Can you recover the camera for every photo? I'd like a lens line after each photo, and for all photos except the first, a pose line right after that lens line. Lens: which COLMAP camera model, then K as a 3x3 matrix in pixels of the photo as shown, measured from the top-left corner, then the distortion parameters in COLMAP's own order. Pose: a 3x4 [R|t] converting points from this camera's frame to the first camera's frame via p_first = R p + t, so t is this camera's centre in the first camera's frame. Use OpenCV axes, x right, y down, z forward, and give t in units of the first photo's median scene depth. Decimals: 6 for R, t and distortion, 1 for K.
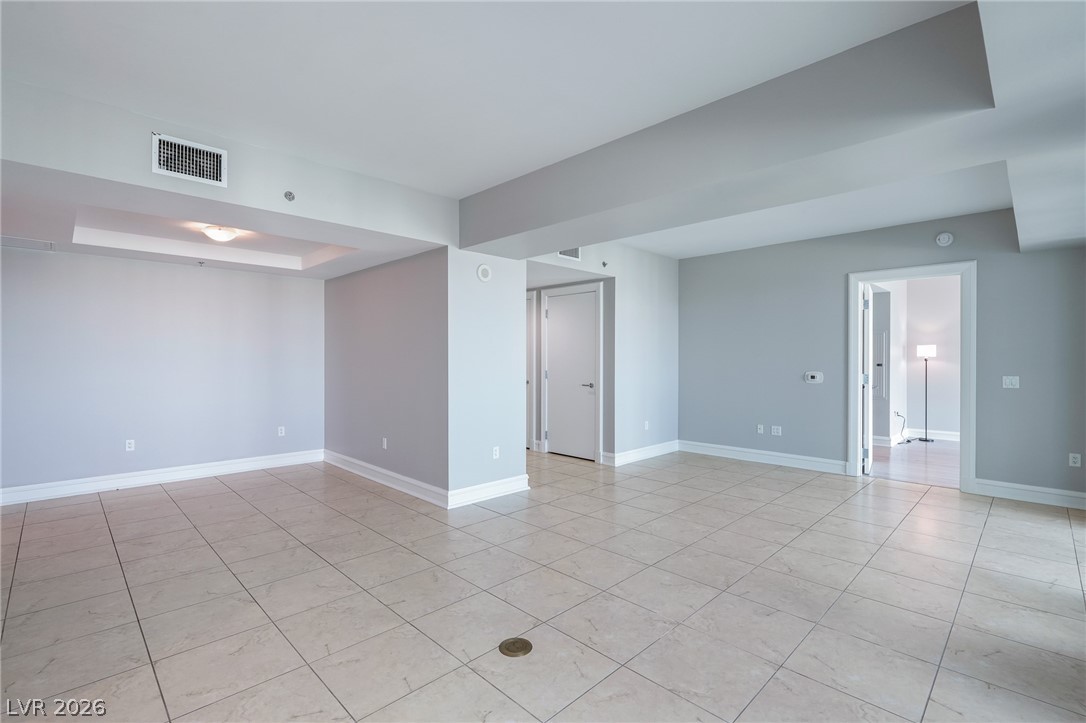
lens RADIAL K [[491.8, 0, 543.0], [0, 491.8, 361.5], [0, 0, 1]] dist [-0.003518, -0.000031]
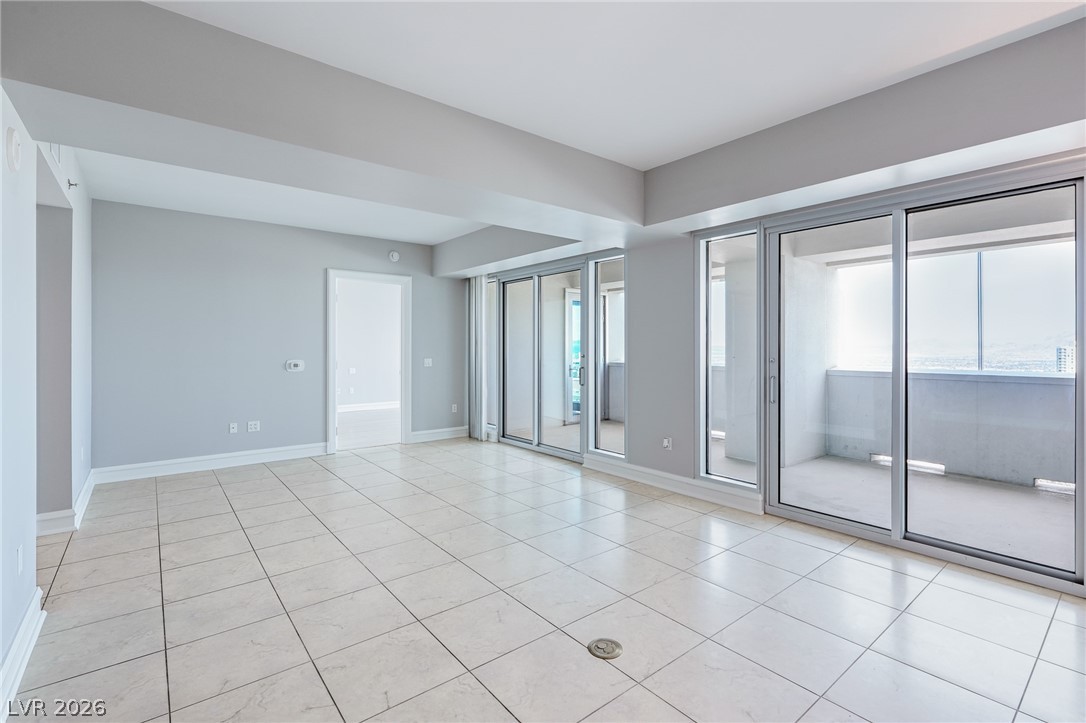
lens RADIAL K [[494.9, 0, 541.1], [0, 494.9, 355.2], [0, 0, 1]] dist [-0.003973, -0.000179]
pose [[0.108634, -0.019923, 0.993882, -0.482699], [0.006221, 0.999793, 0.019362, -0.006811], [-0.994062, 0.004080, 0.108735, 0.478944]]
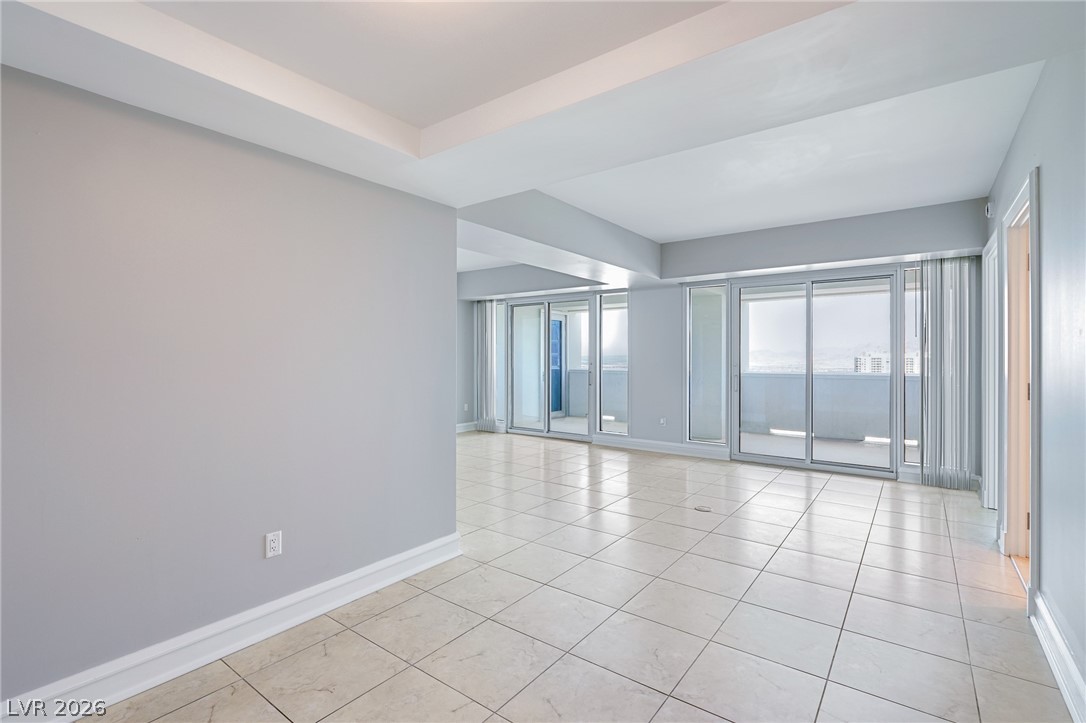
lens RADIAL K [[491.8, 0, 543.0], [0, 491.8, 361.5], [0, 0, 1]] dist [-0.003518, -0.000031]
pose [[-0.131550, -0.011211, 0.991246, -0.866151], [0.004840, 0.999917, 0.011951, -0.007739], [-0.991298, 0.006370, -0.131485, 0.869804]]
